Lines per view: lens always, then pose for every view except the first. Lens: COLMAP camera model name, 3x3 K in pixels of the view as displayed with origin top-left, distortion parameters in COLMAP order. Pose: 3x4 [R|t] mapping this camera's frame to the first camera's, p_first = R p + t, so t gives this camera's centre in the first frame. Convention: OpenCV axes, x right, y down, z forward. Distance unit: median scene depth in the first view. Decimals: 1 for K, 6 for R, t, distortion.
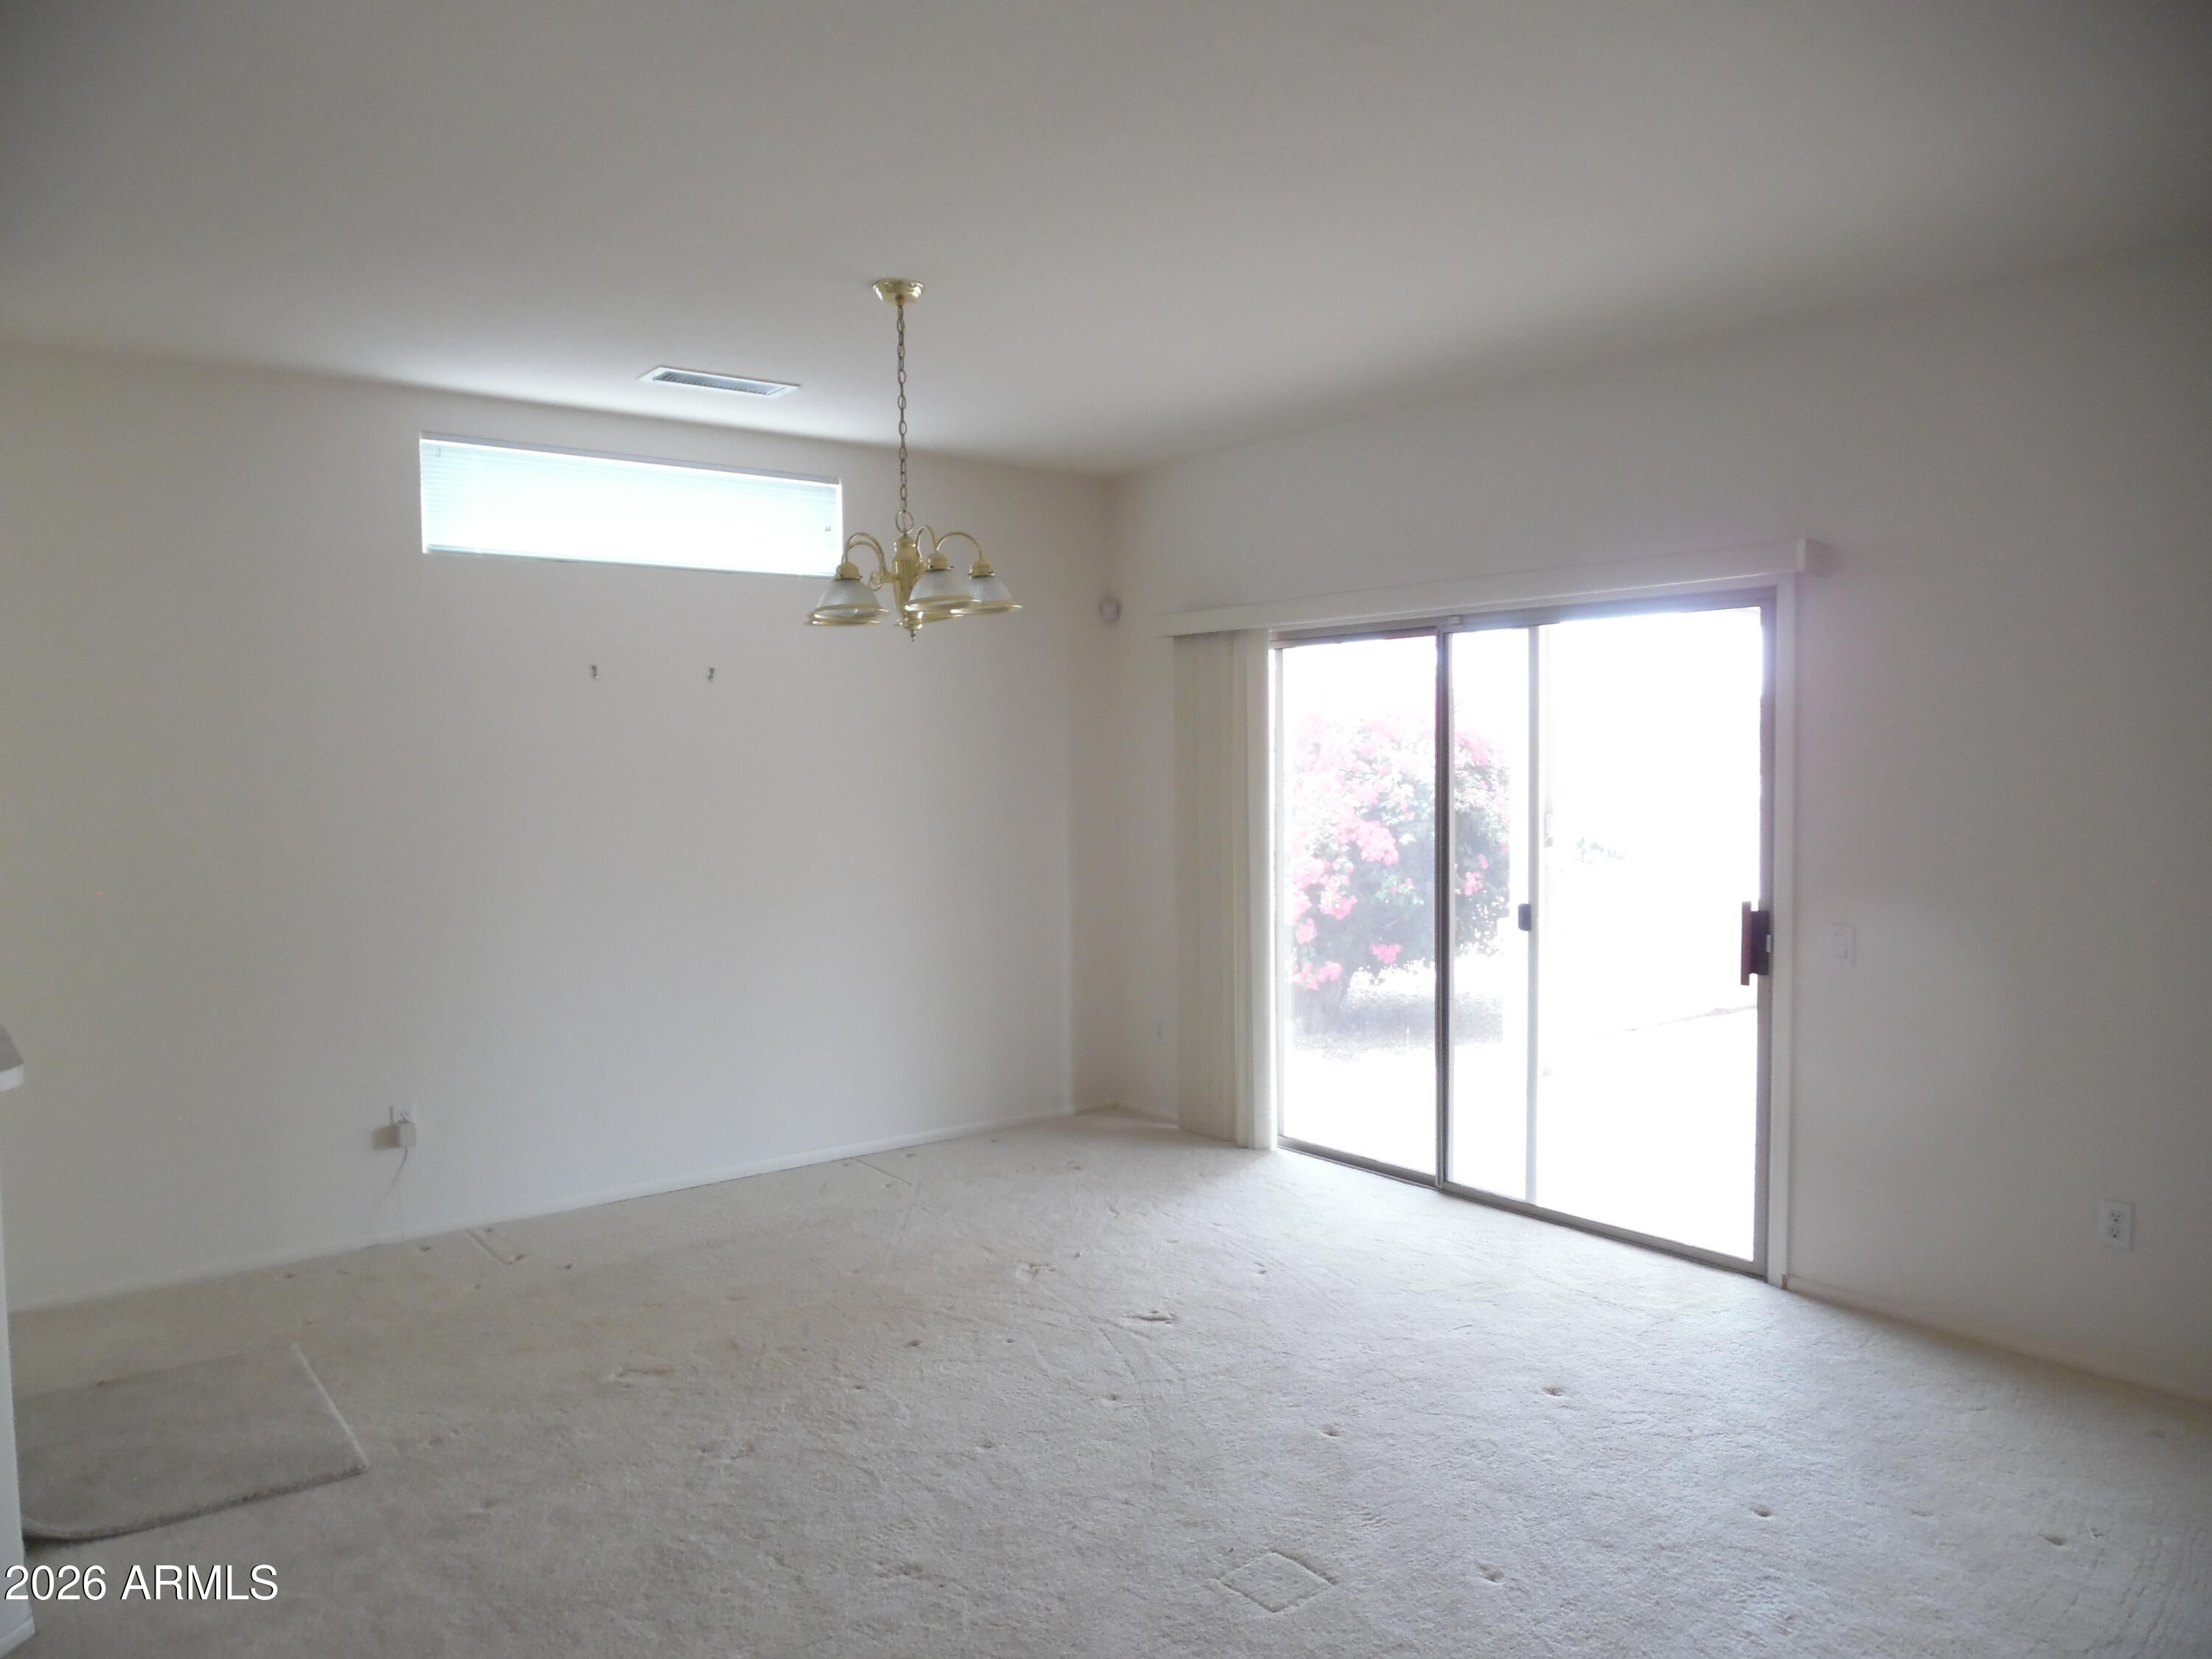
lens RADIAL K [[1558.9, 0, 1107.9], [0, 1558.9, 841.8], [0, 0, 1]] dist [-0.003246, -0.004004]
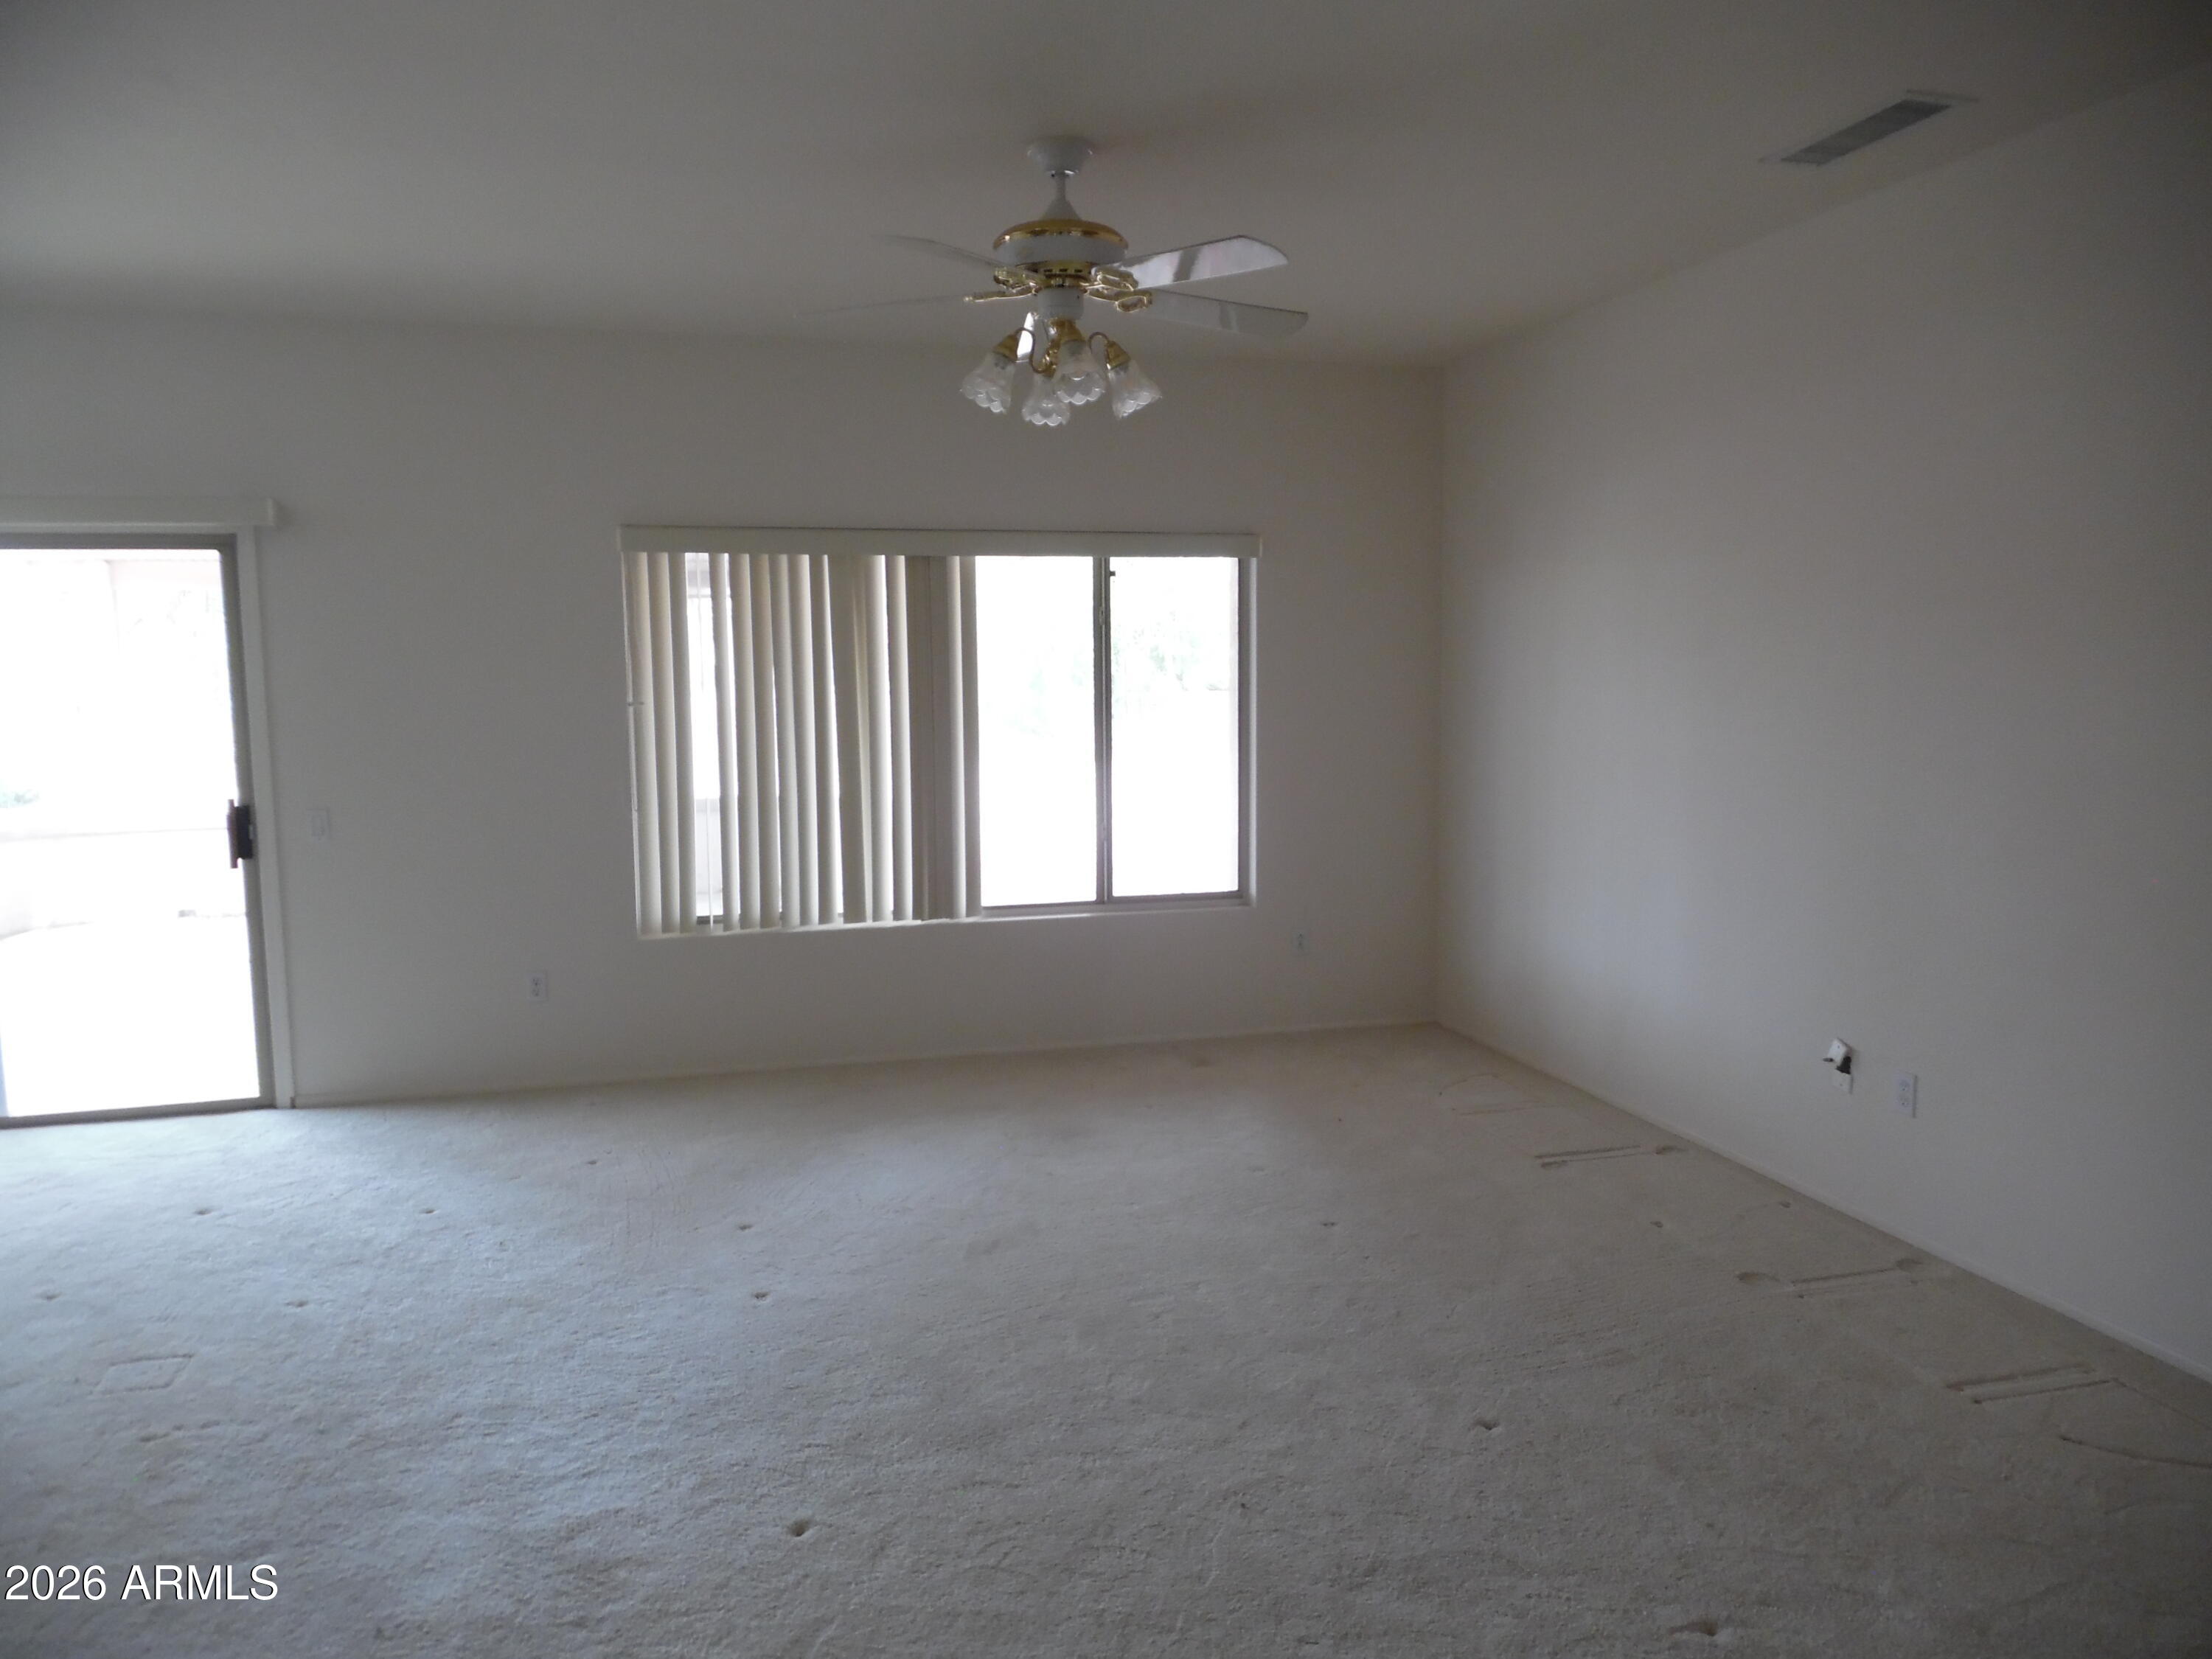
lens RADIAL K [[1558.9, 0, 1091.3], [0, 1558.9, 812.6], [0, 0, 1]] dist [-0.003246, -0.004004]
pose [[0.418665, -0.086137, 0.904047, -0.424200], [0.062762, 0.995856, 0.065819, 0.012793], [-0.905970, 0.029183, 0.422336, -0.109503]]
